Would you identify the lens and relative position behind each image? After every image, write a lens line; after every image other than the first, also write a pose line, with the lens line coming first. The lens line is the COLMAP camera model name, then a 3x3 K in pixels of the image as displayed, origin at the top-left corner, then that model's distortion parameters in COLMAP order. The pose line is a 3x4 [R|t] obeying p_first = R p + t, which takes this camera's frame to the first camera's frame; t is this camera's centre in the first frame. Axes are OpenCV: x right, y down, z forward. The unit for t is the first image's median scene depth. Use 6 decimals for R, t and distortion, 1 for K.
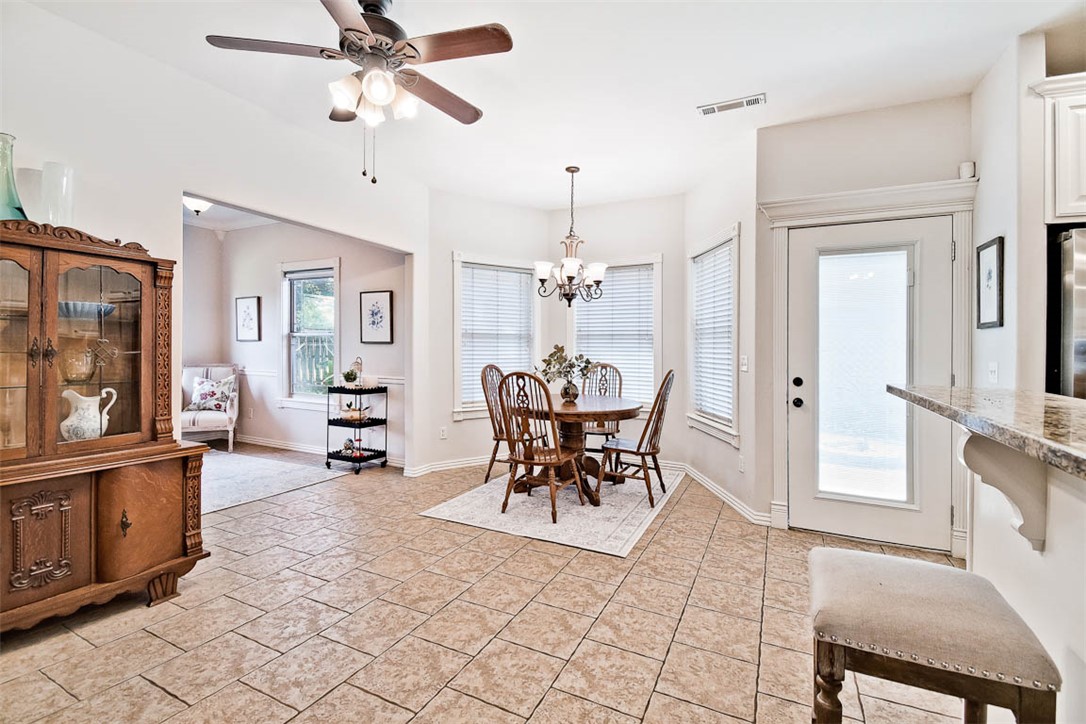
lens RADIAL K [[486.5, 0, 535.5], [0, 486.5, 363.9], [0, 0, 1]] dist [0.001788, -0.000190]
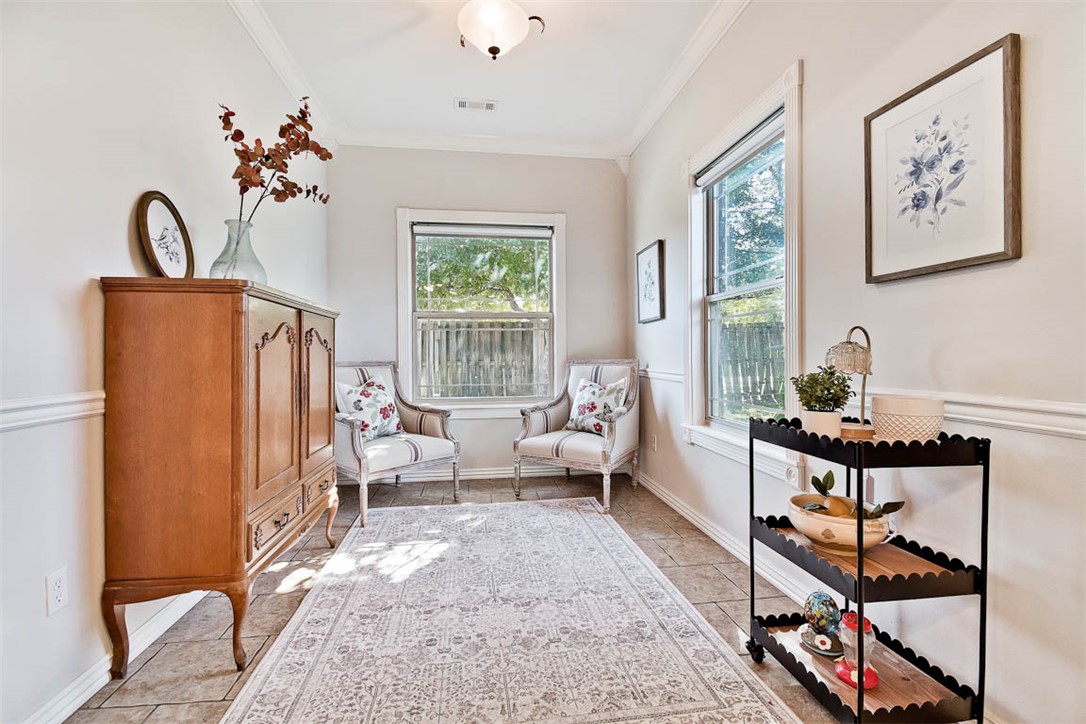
lens RADIAL K [[457.0, 0, 543.0], [0, 457.0, 362.0], [0, 0, 1]] dist [-0.000940, -0.000386]
pose [[0.566218, -0.003762, -0.824247, -0.220404], [-0.012165, 0.999843, -0.012920, 0.012753], [0.824165, 0.017342, 0.566084, 0.621714]]
